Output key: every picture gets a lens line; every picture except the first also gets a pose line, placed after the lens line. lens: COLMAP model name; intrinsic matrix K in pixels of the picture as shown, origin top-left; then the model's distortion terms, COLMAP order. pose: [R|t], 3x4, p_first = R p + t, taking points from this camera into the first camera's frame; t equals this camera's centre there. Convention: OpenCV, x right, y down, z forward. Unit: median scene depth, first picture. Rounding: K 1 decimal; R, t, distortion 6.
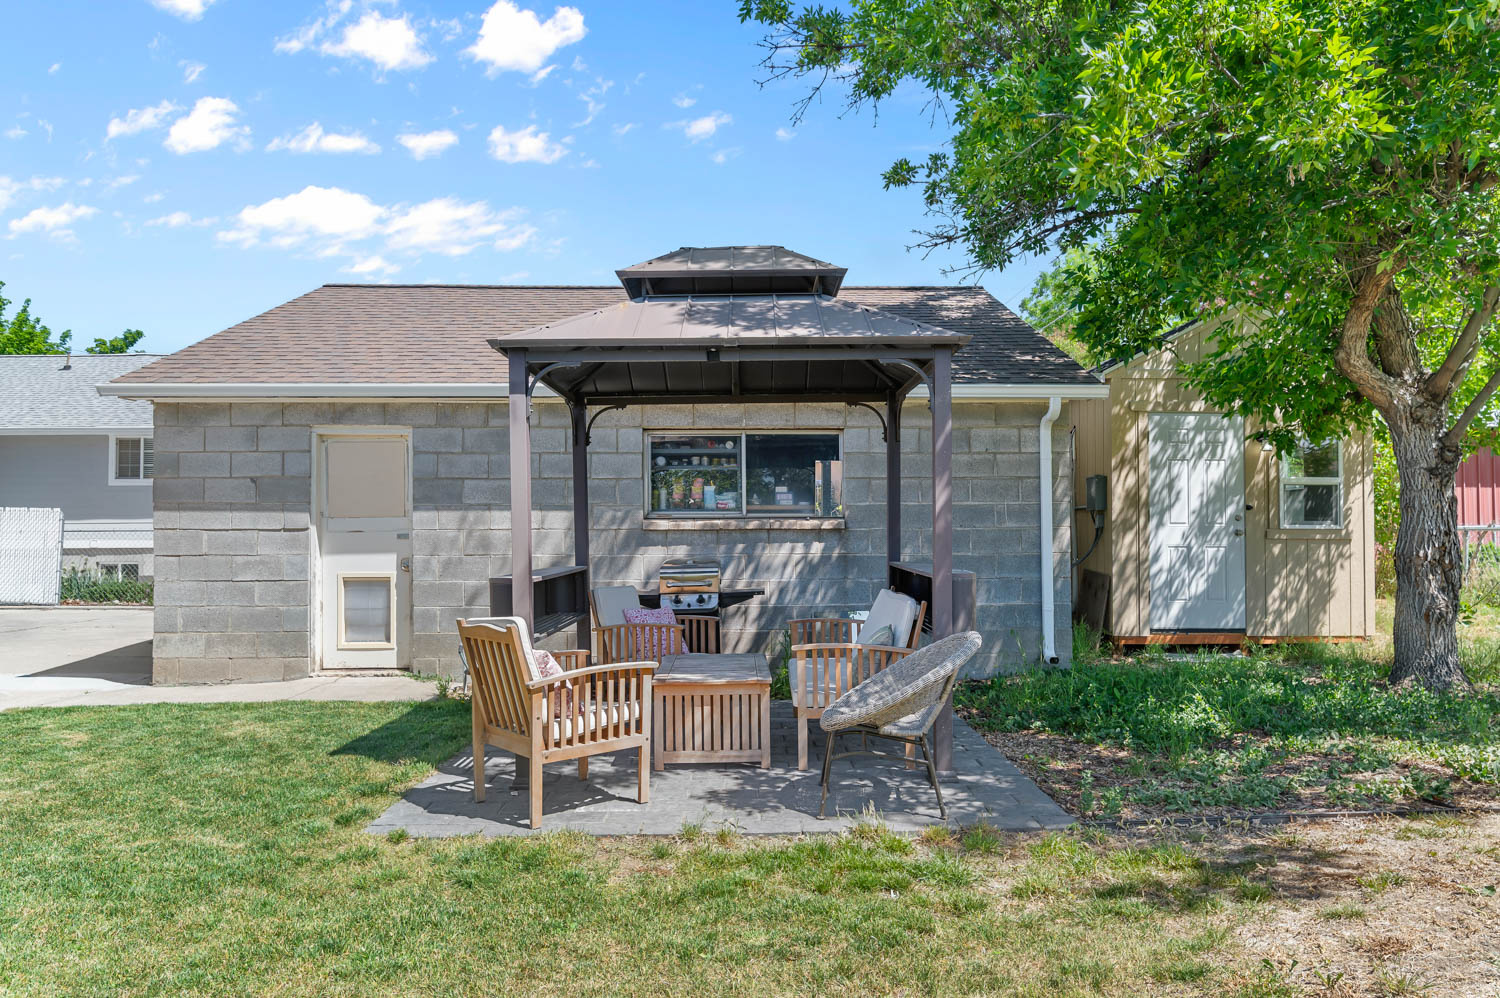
lens RADIAL K [[976.6, 0, 745.6], [0, 976.6, 526.8], [0, 0, 1]] dist [0.000764, -0.001013]
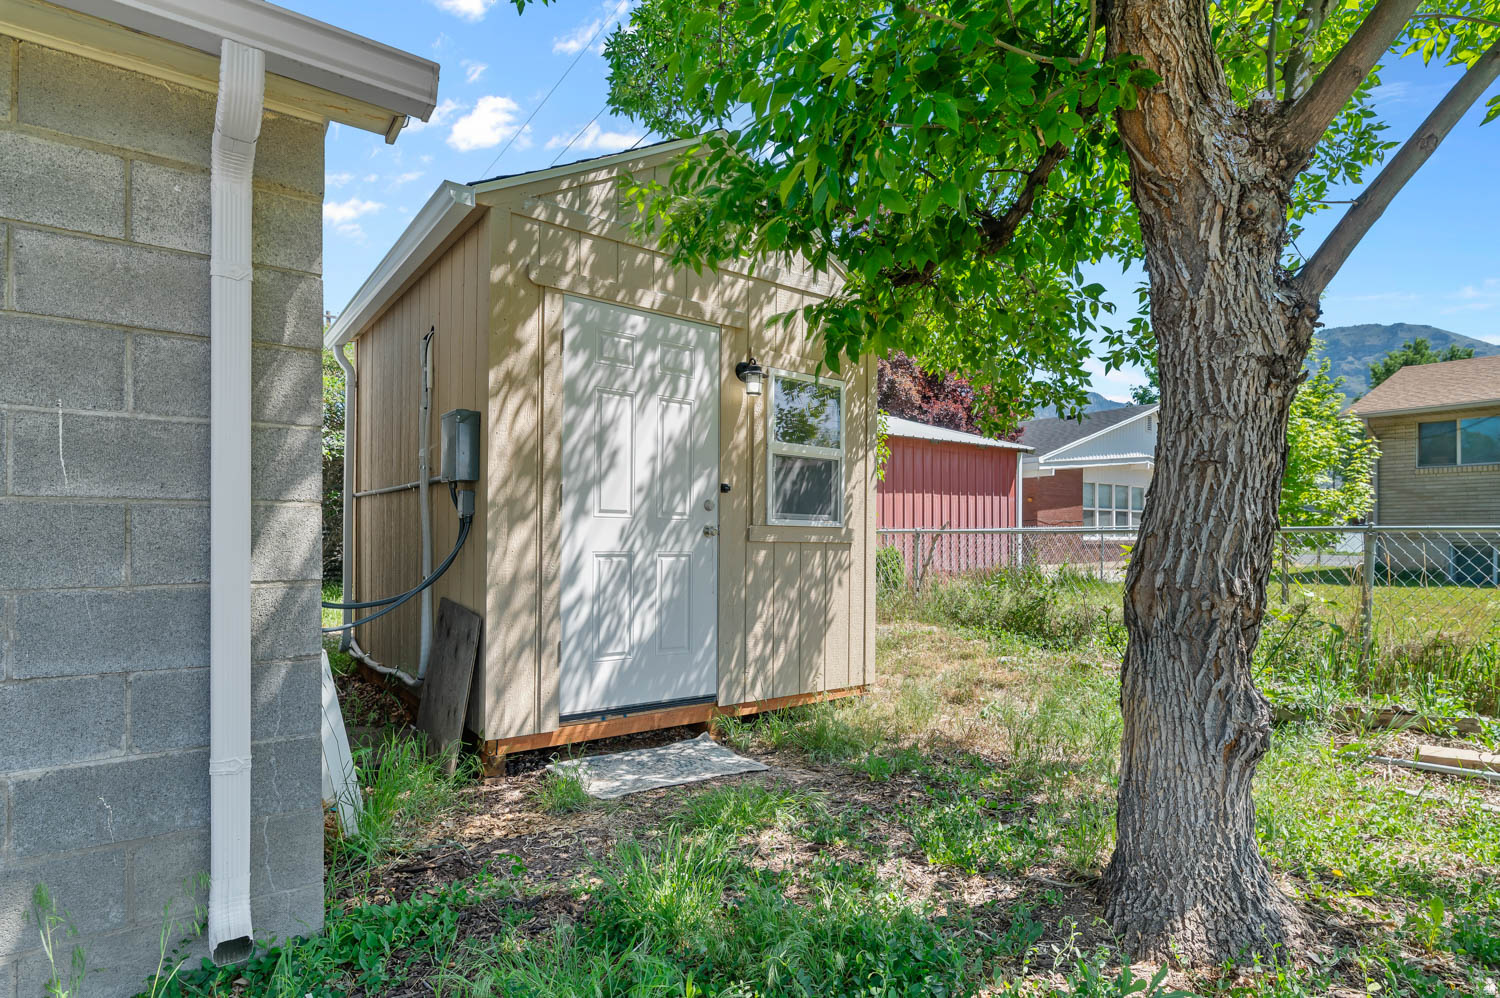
lens RADIAL K [[785.2, 0, 773.7], [0, 785.2, 528.4], [0, 0, 1]] dist [0.007957, 0.000193]
pose [[0.801424, 0.015741, 0.597890, 0.256928], [-0.017467, 0.999843, -0.002911, 0.006007], [-0.597842, -0.008111, 0.801573, 0.603252]]
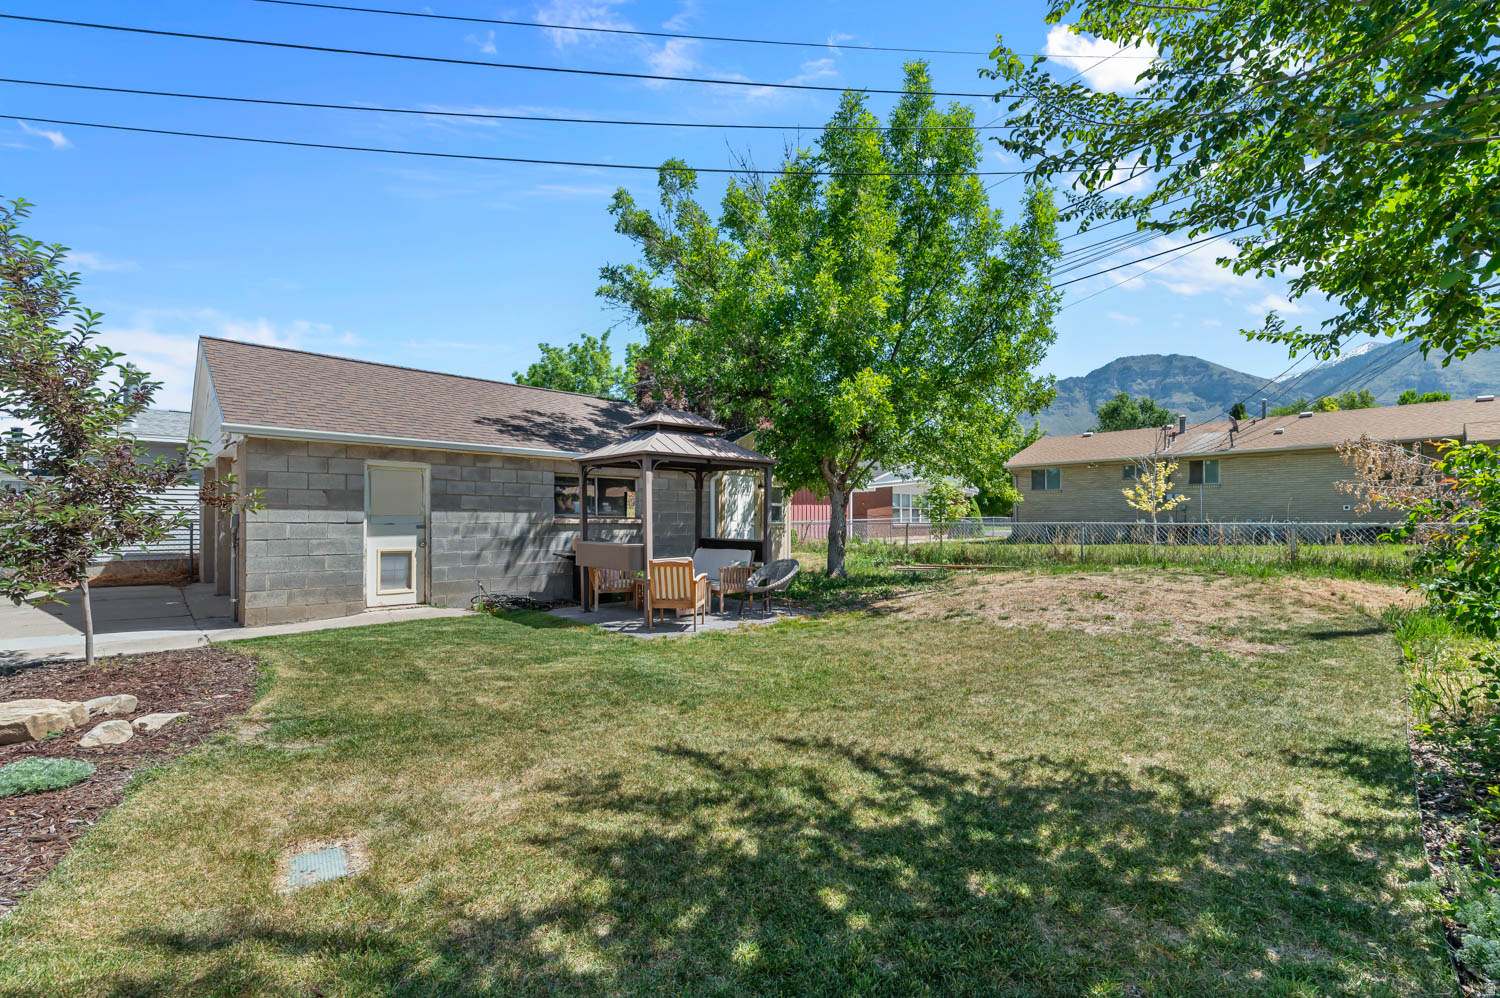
lens RADIAL K [[649.0, 0, 749.5], [0, 649.0, 505.1], [0, 0, 1]] dist [-0.001152, -0.000055]
pose [[0.748522, 0.018249, 0.662859, -0.586446], [-0.005616, 0.999760, -0.021182, -0.005843], [-0.663086, 0.012133, 0.748444, -0.211501]]
